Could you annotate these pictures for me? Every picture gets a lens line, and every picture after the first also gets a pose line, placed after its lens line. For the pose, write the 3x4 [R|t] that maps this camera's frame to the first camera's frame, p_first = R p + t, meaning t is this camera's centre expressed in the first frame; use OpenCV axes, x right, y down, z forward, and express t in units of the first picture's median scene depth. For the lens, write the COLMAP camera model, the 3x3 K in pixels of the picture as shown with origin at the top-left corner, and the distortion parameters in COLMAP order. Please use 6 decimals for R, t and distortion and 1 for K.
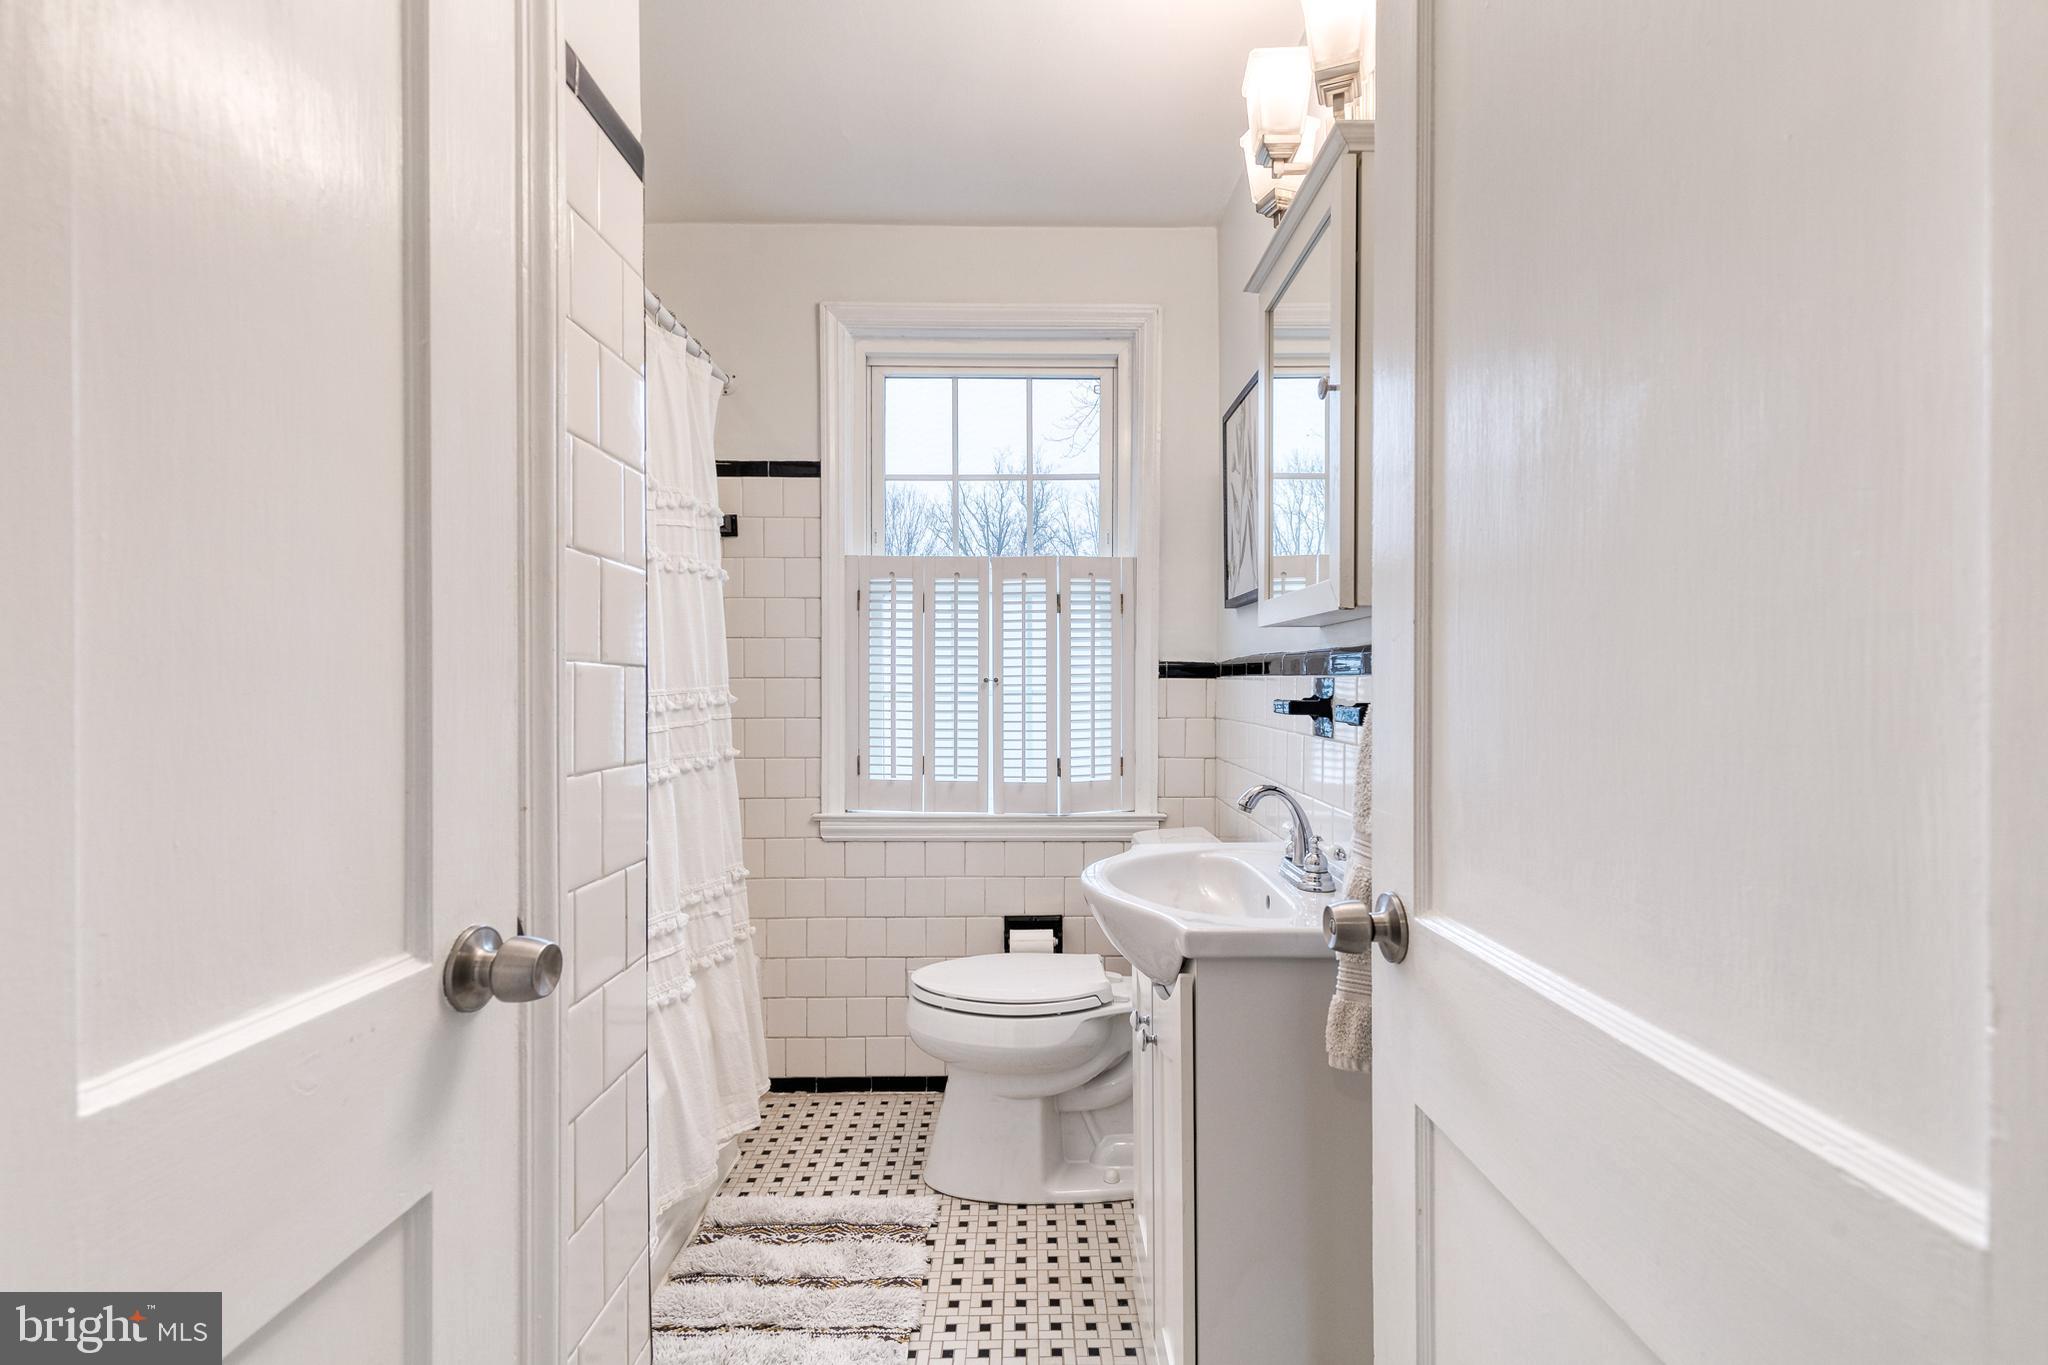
lens RADIAL K [[920.5, 0, 1045.5], [0, 920.5, 684.8], [0, 0, 1]] dist [0.001838, 0.000081]
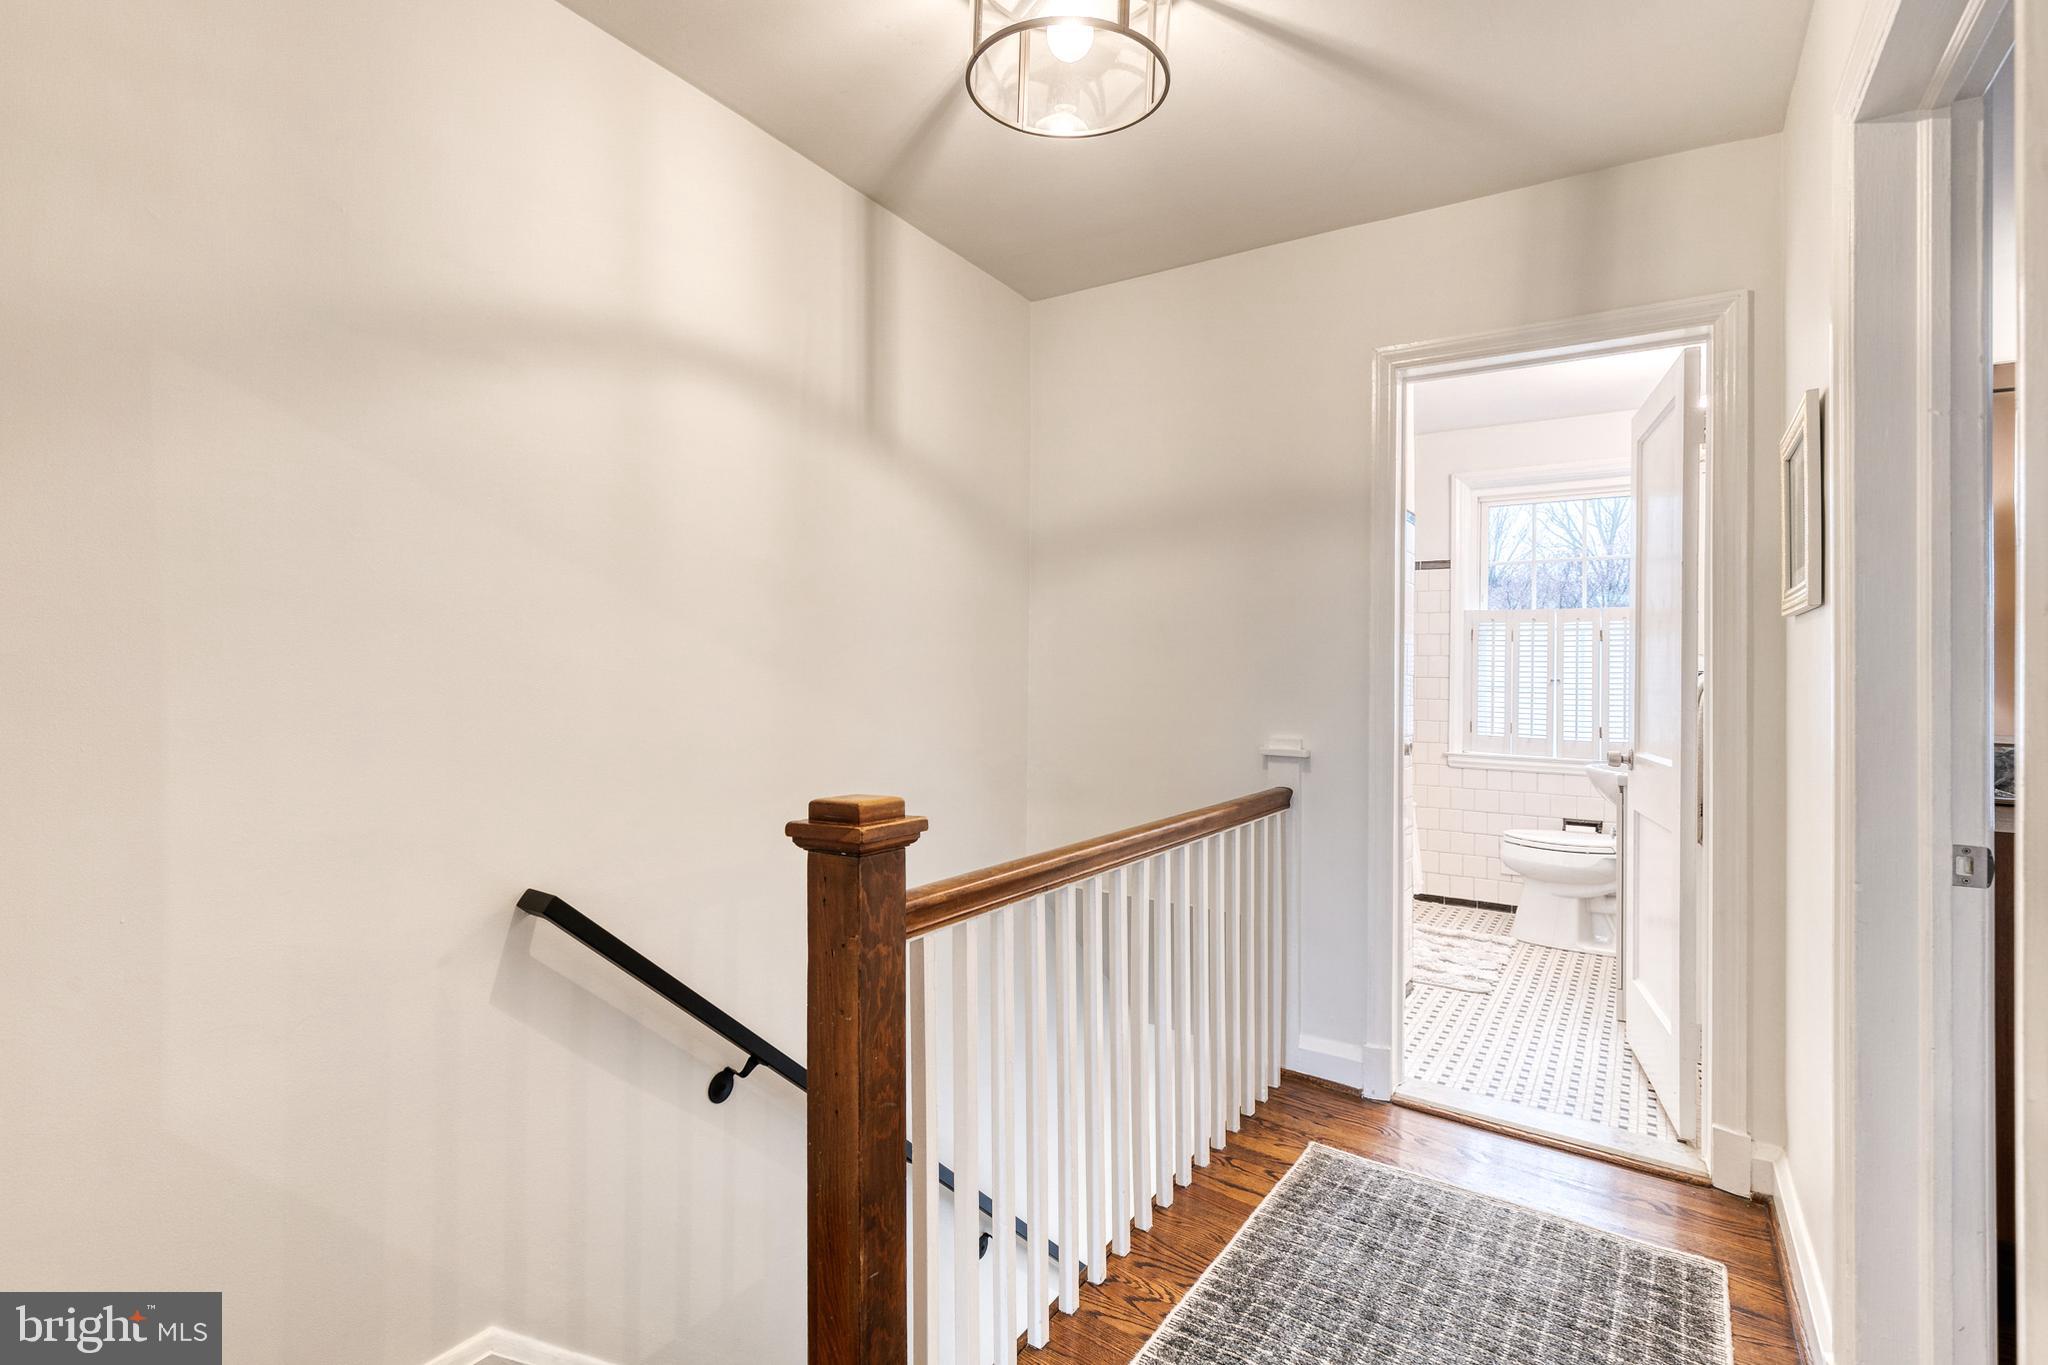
lens RADIAL K [[923.0, 0, 1043.0], [0, 923.0, 671.4], [0, 0, 1]] dist [0.002731, 0.000433]
pose [[0.829025, 0.011734, -0.559088, 0.112982], [0.001027, 0.999746, 0.022504, -0.062315], [0.559210, -0.019231, 0.828803, -0.975670]]
